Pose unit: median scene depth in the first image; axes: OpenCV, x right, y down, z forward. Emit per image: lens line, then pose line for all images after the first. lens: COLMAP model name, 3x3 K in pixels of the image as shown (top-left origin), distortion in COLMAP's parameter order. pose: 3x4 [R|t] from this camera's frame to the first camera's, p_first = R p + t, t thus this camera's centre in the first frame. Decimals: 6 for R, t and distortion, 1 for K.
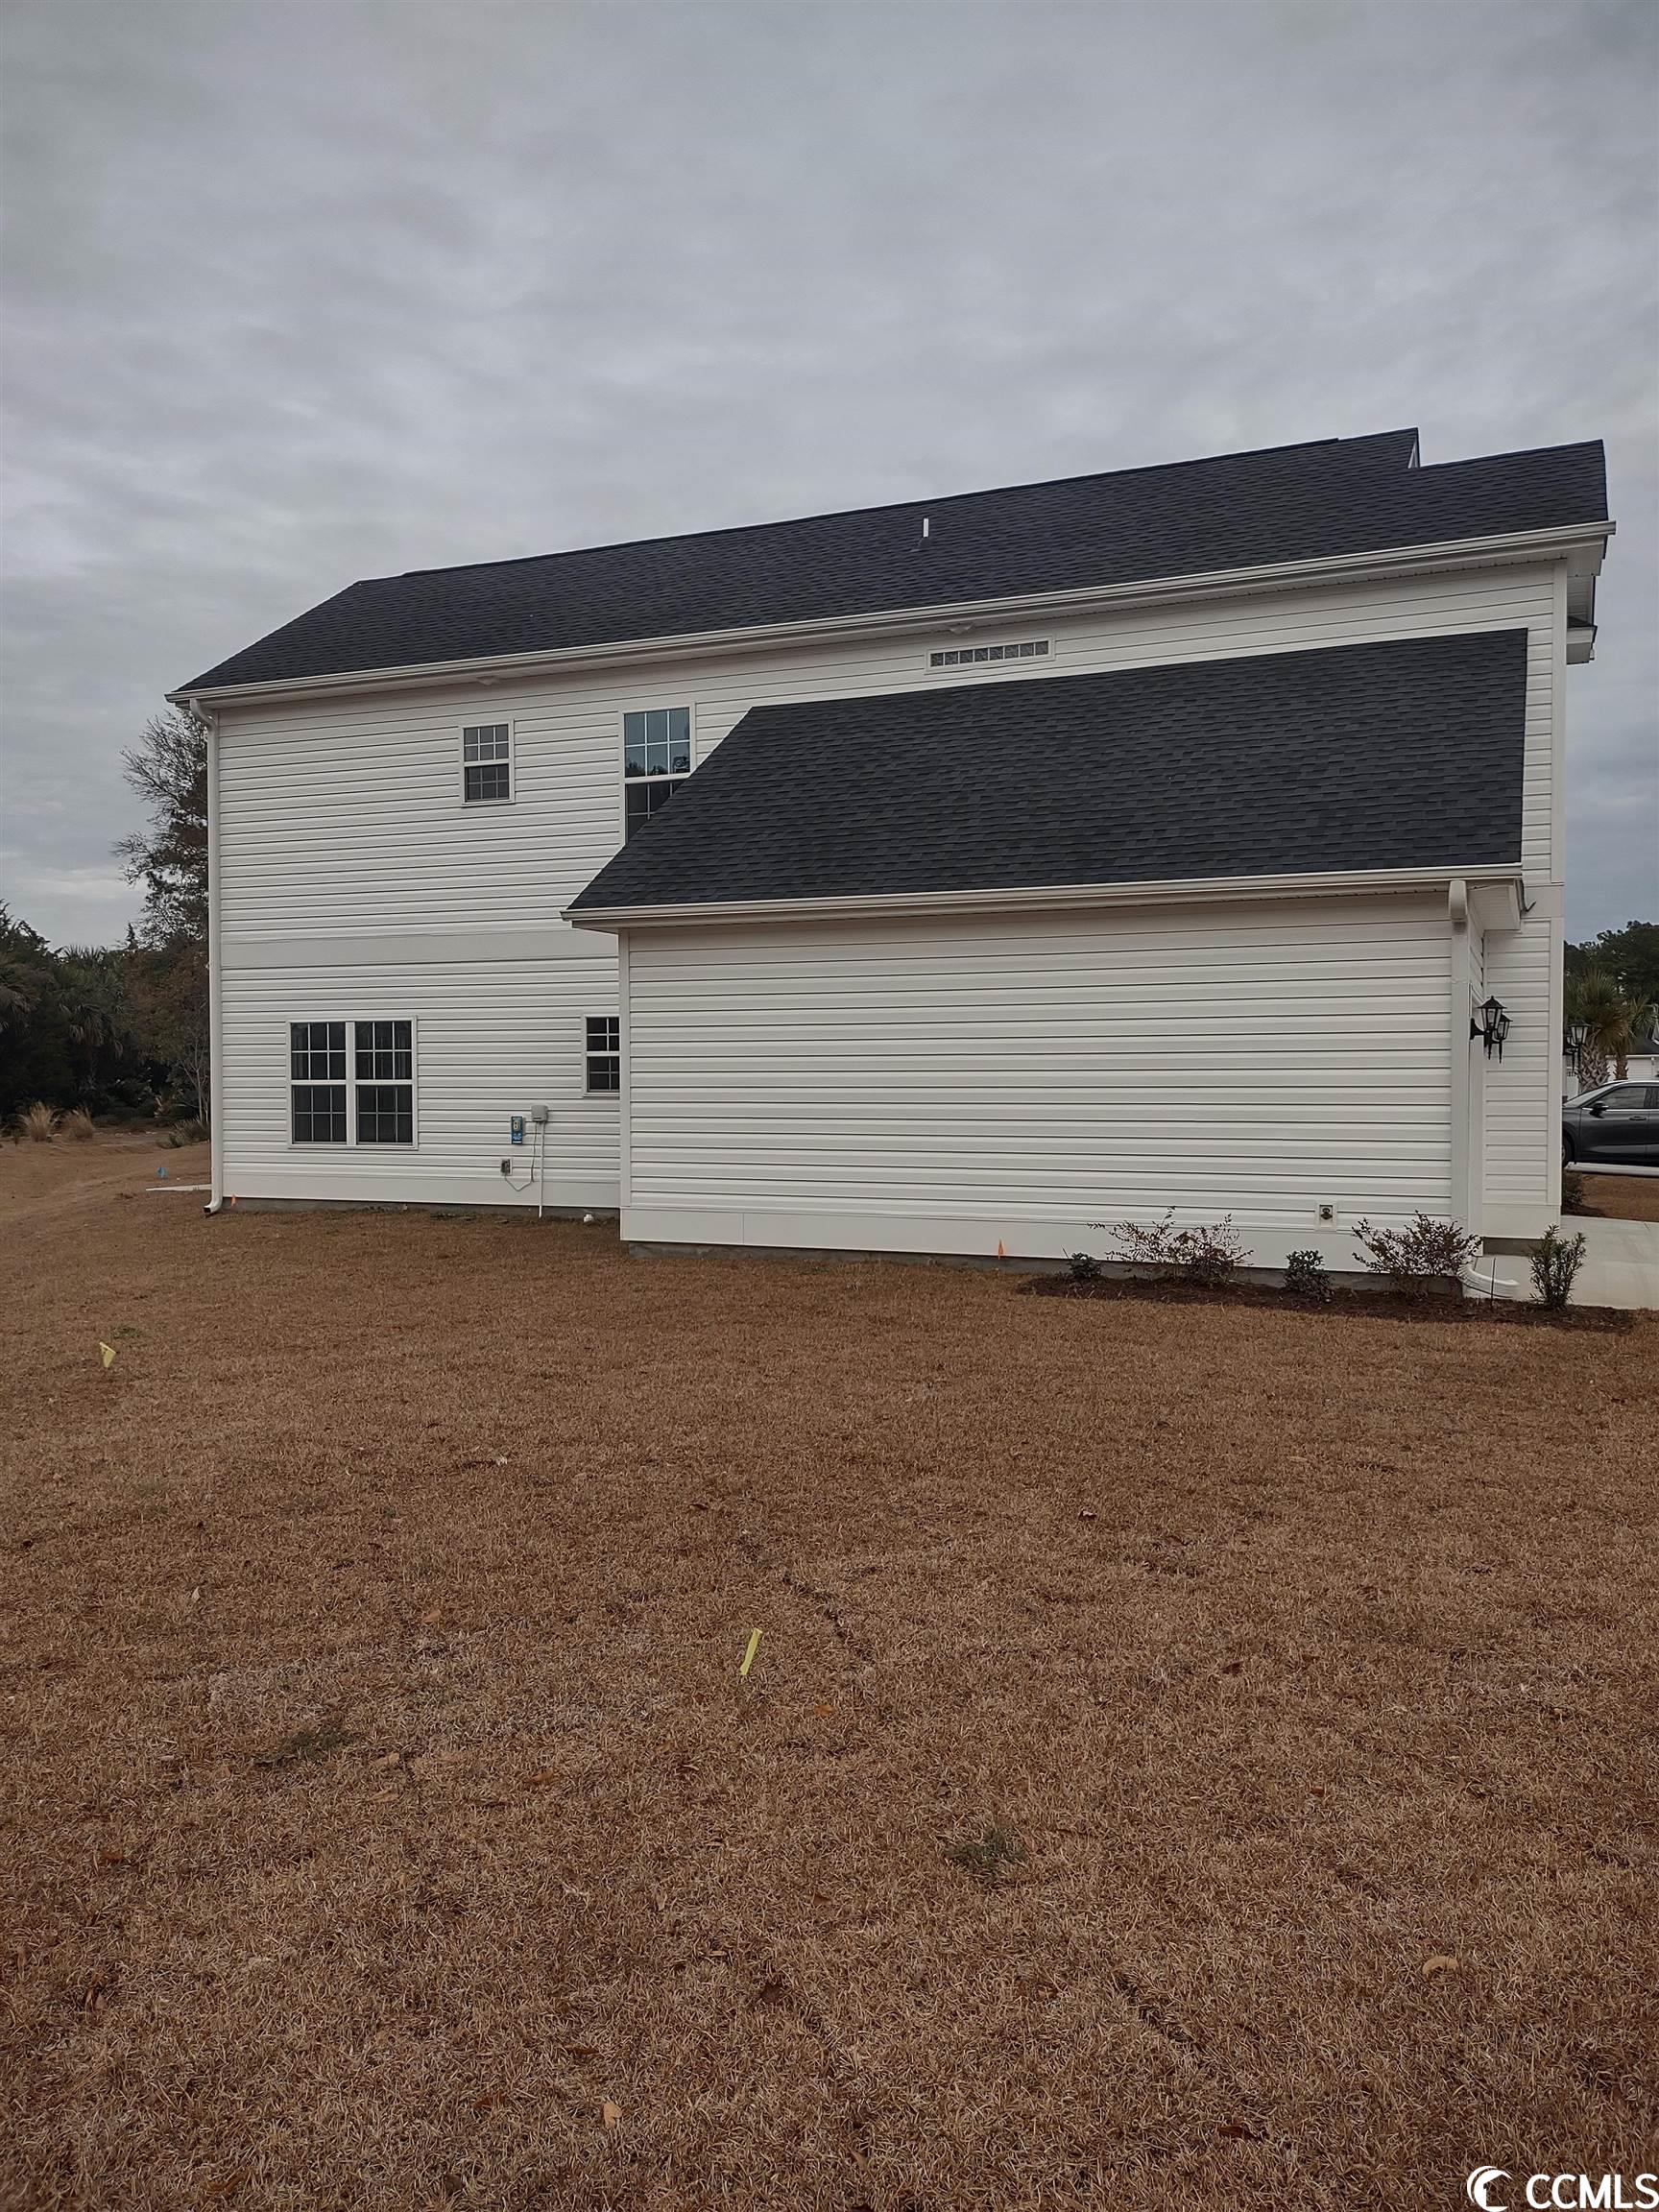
lens RADIAL K [[1592.9, 0, 826.1], [0, 1592.9, 1146.4], [0, 0, 1]] dist [0.088051, -0.168068]
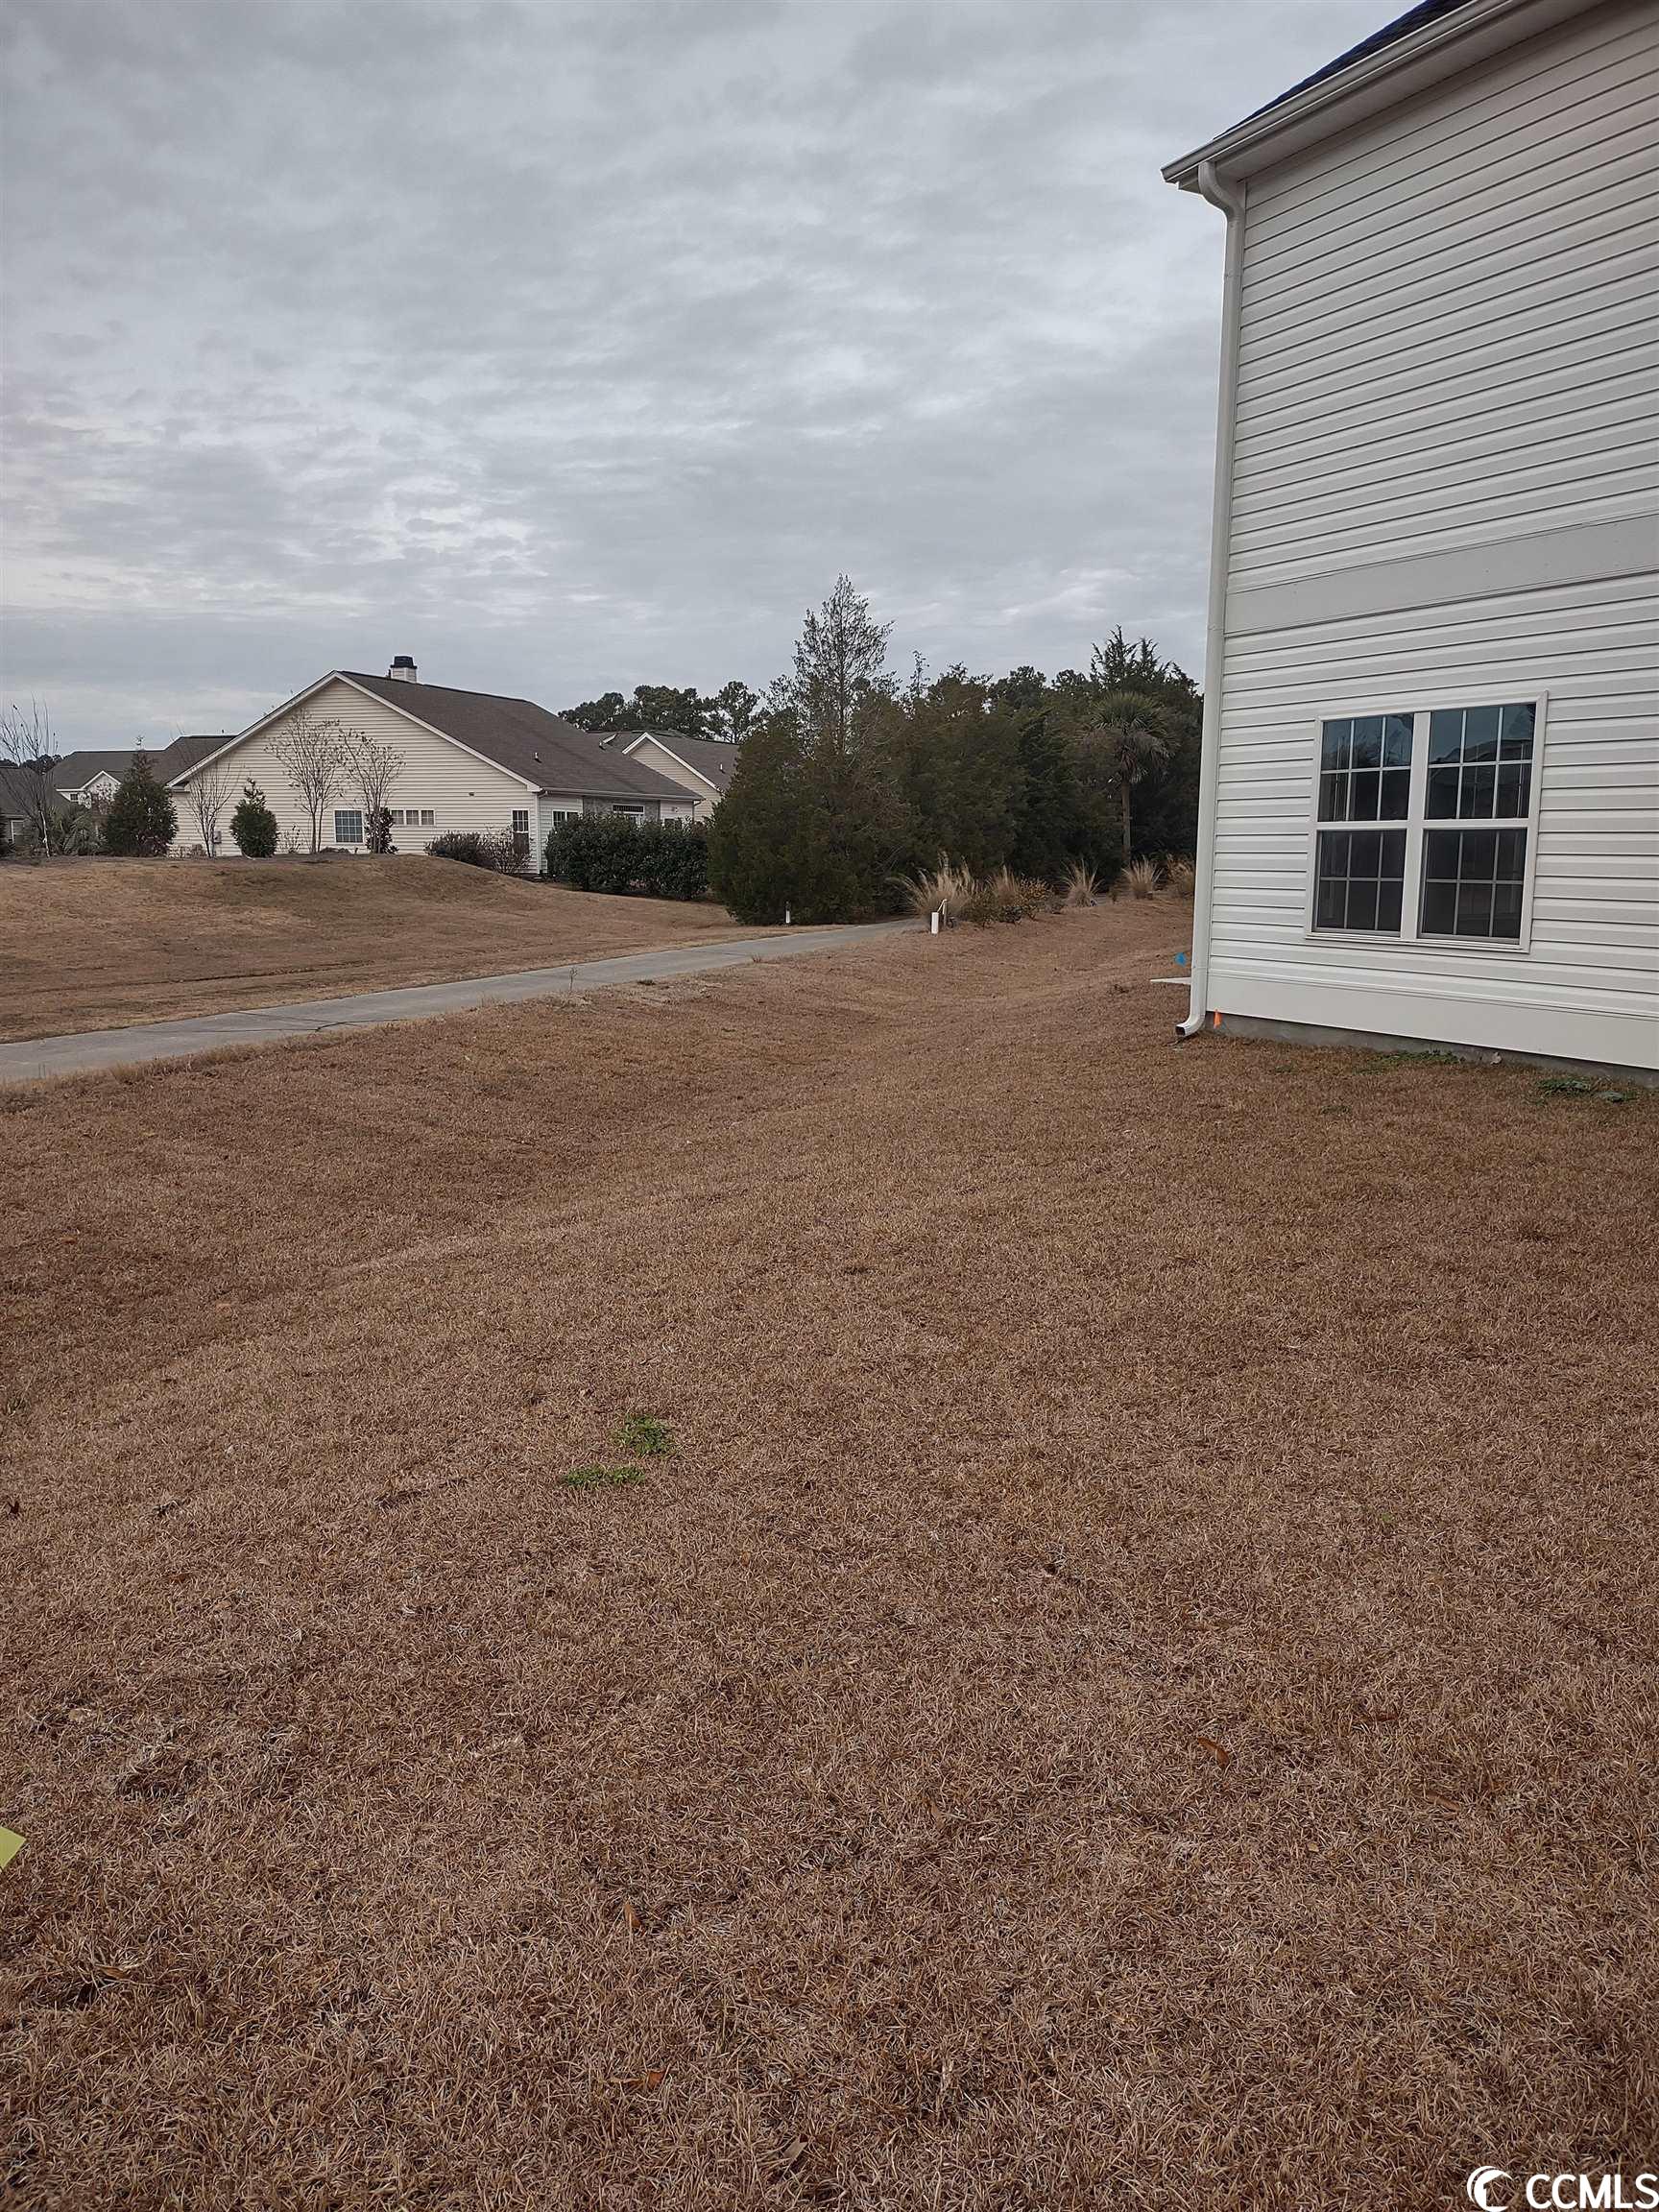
lens RADIAL K [[1592.9, 0, 826.1], [0, 1592.9, 1146.4], [0, 0, 1]] dist [0.088051, -0.168068]
pose [[0.770430, 0.120689, -0.625997, -0.090052], [-0.024243, 0.986754, 0.160405, -0.014259], [0.637064, -0.108405, 0.763150, 0.427207]]
